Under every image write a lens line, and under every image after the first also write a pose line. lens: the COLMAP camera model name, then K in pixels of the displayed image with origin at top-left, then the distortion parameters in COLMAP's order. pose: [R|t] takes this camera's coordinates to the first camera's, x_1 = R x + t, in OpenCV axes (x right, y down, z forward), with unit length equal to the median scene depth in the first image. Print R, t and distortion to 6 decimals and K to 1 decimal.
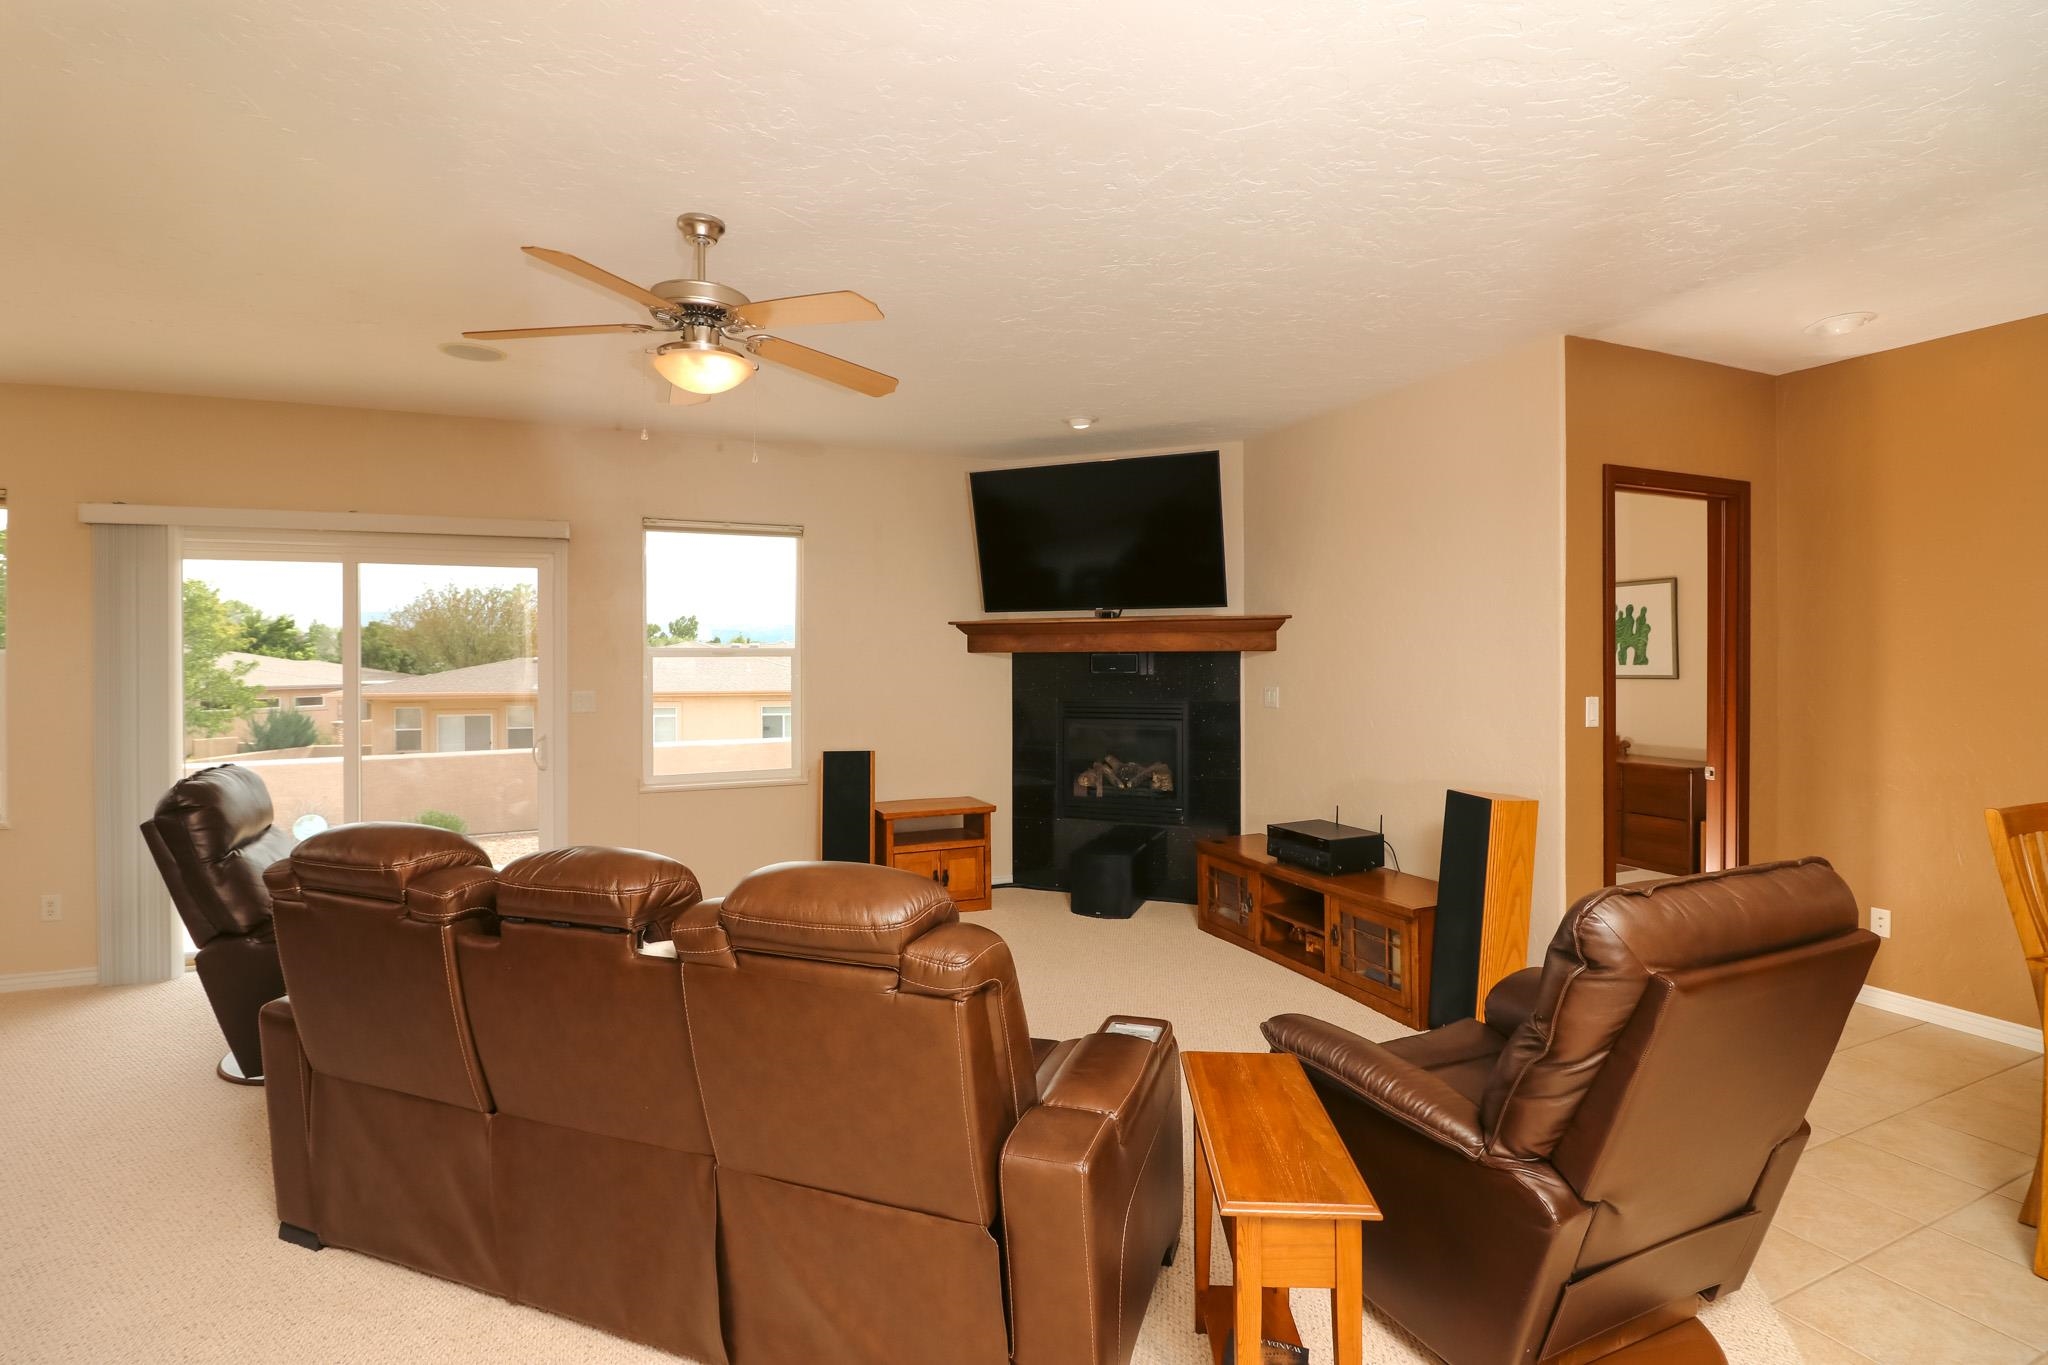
lens RADIAL K [[931.5, 0, 1016.7], [0, 931.5, 655.7], [0, 0, 1]] dist [-0.002645, -0.000261]
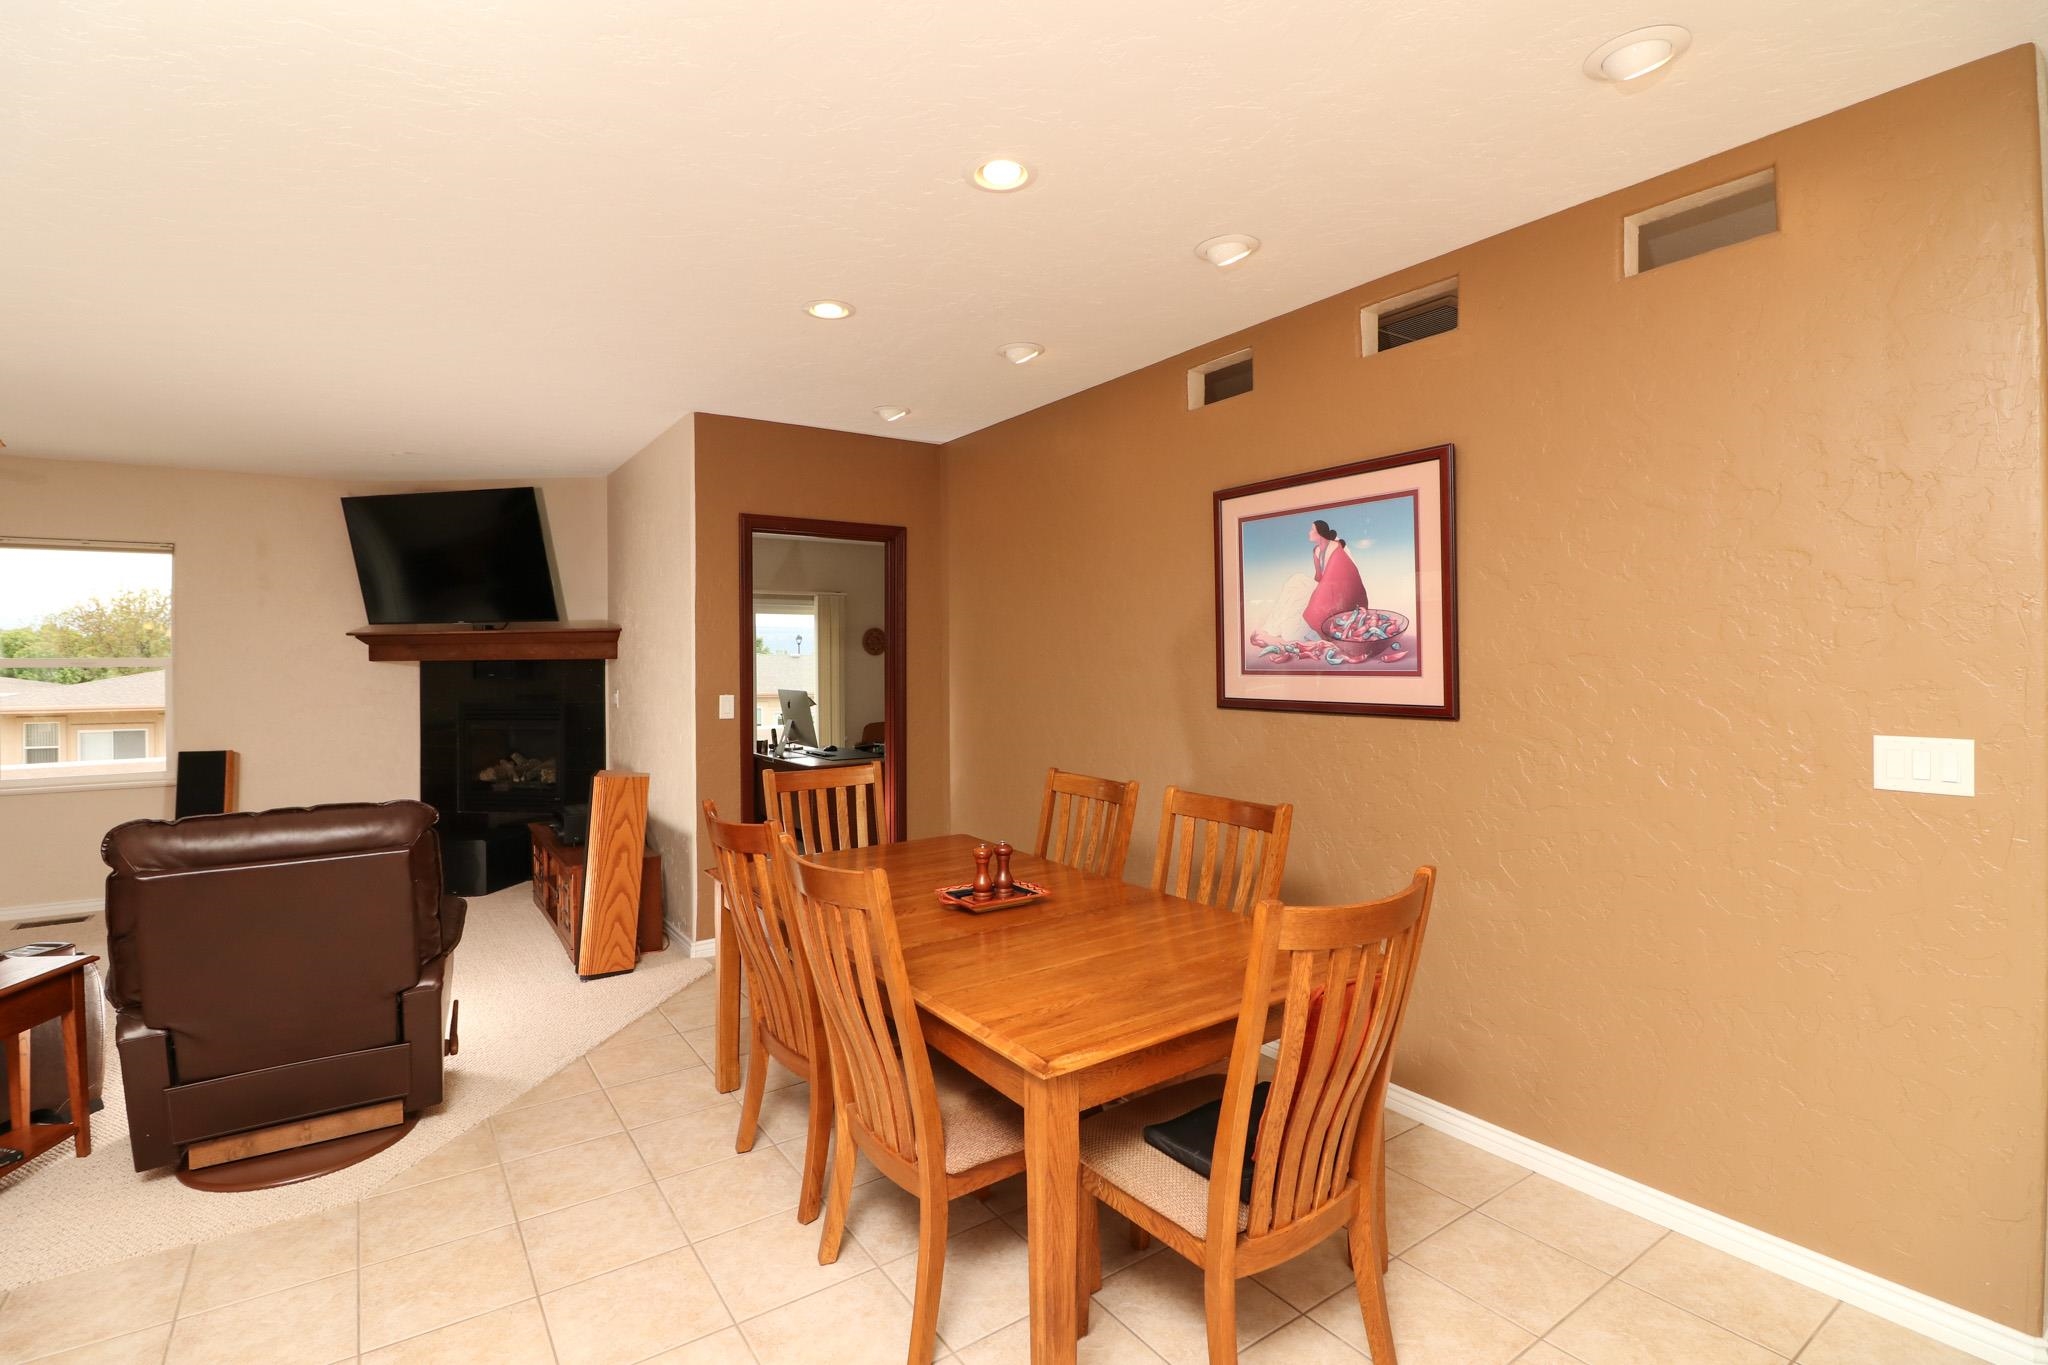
lens RADIAL K [[942.2, 0, 1012.1], [0, 942.2, 660.2], [0, 0, 1]] dist [-0.000744, -0.012480]
pose [[0.982374, -0.004489, 0.186874, 0.522120], [0.004473, 0.999990, 0.000508, -0.002009], [-0.186874, 0.000336, 0.982384, -0.235097]]
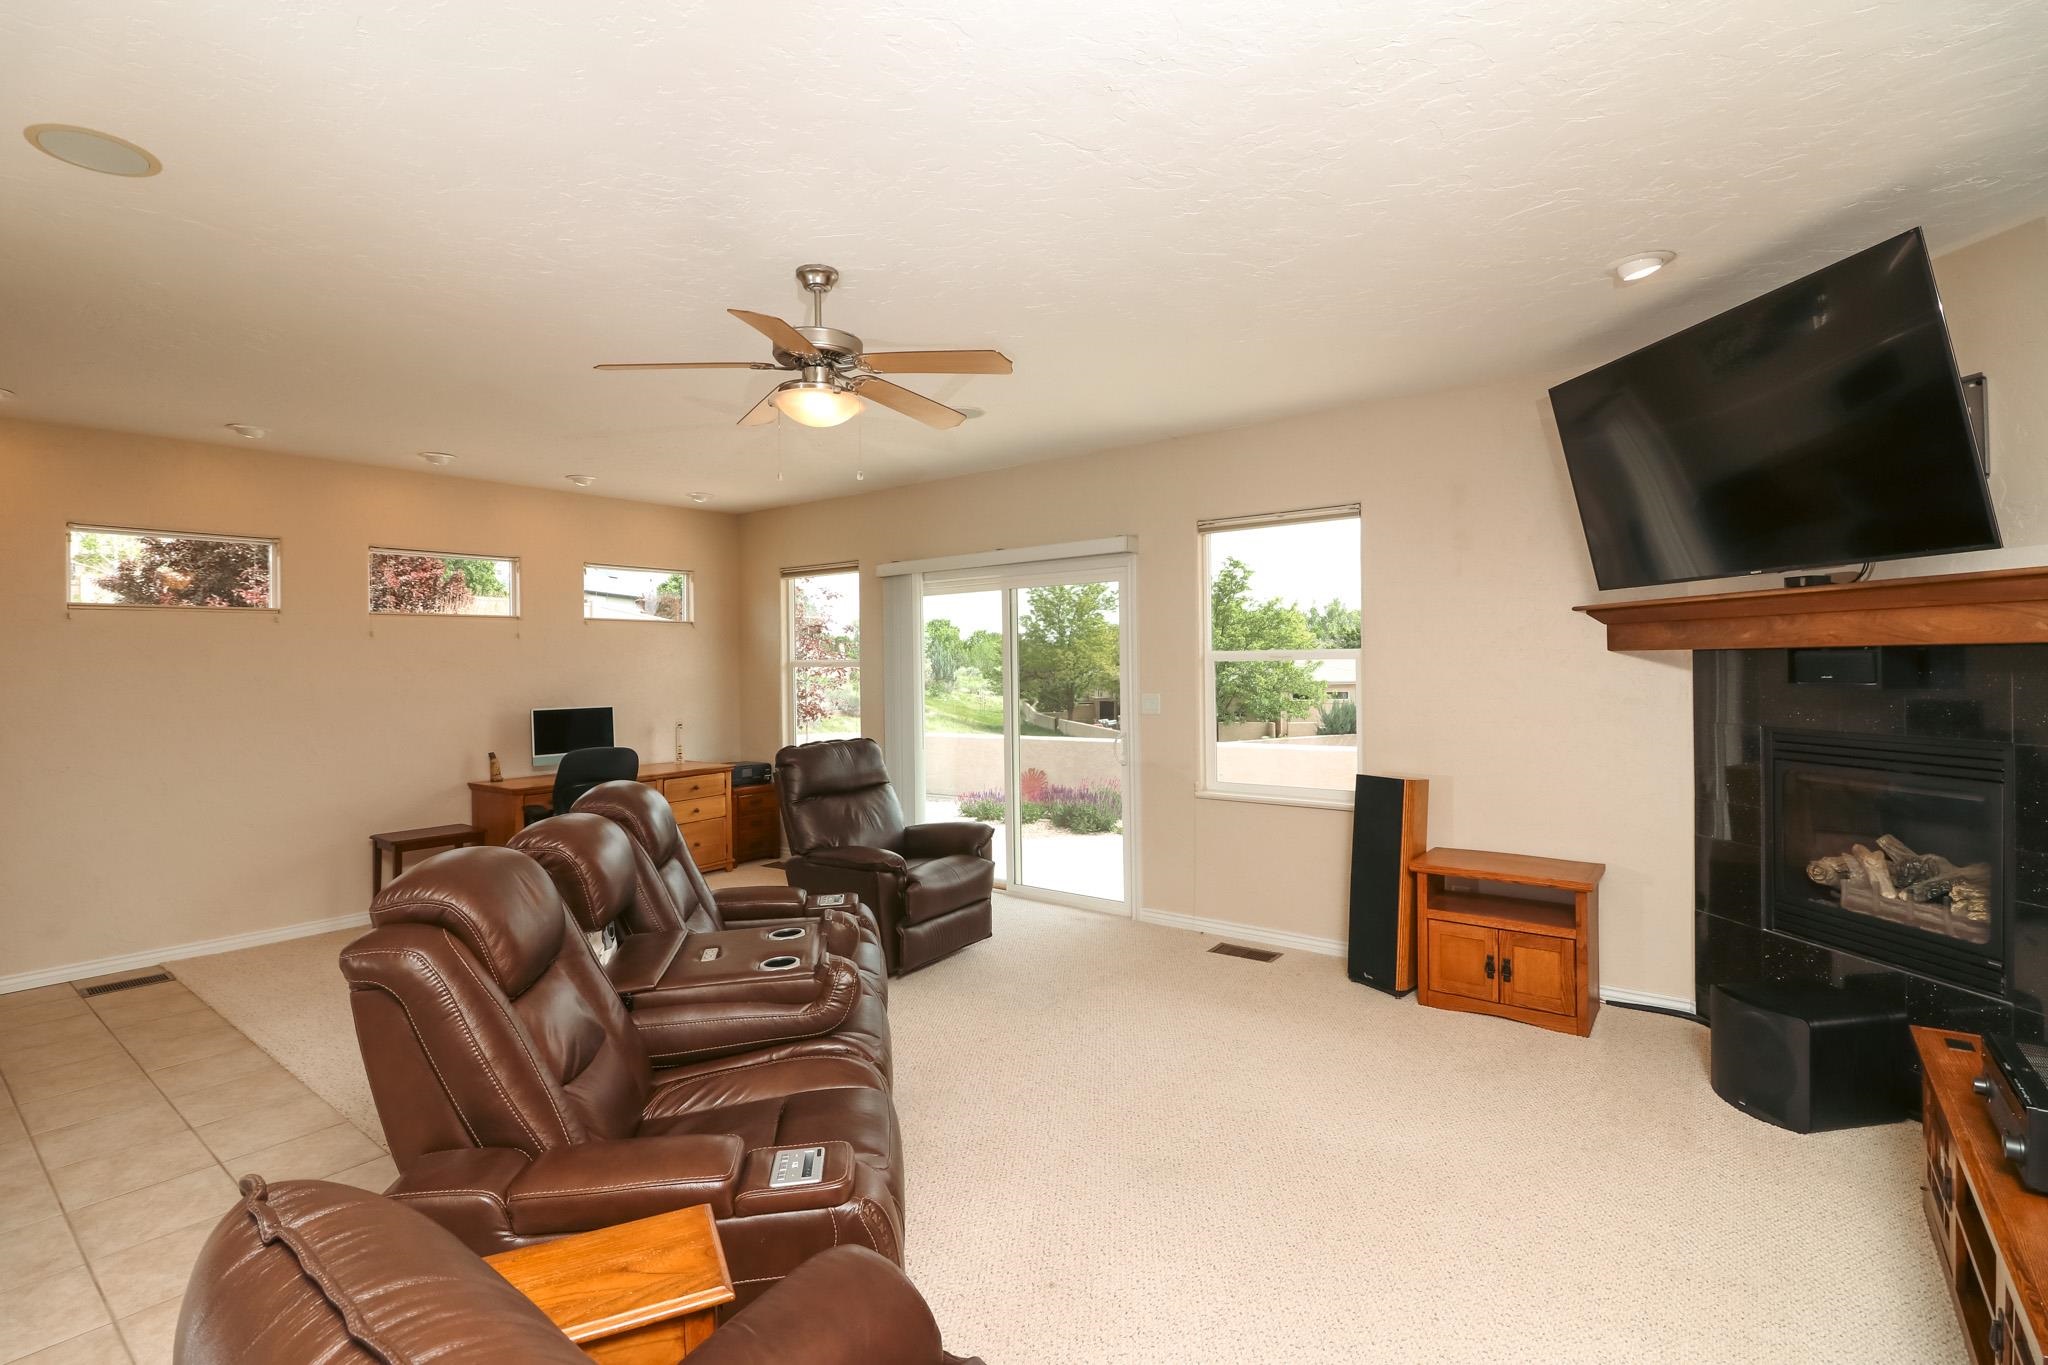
lens RADIAL K [[942.2, 0, 1012.1], [0, 942.2, 660.2], [0, 0, 1]] dist [-0.000744, -0.012480]
pose [[0.482778, -0.005436, -0.875726, 0.364191], [0.012676, 0.999919, 0.000781, -0.002853], [0.875651, -0.011478, 0.482808, 0.322196]]
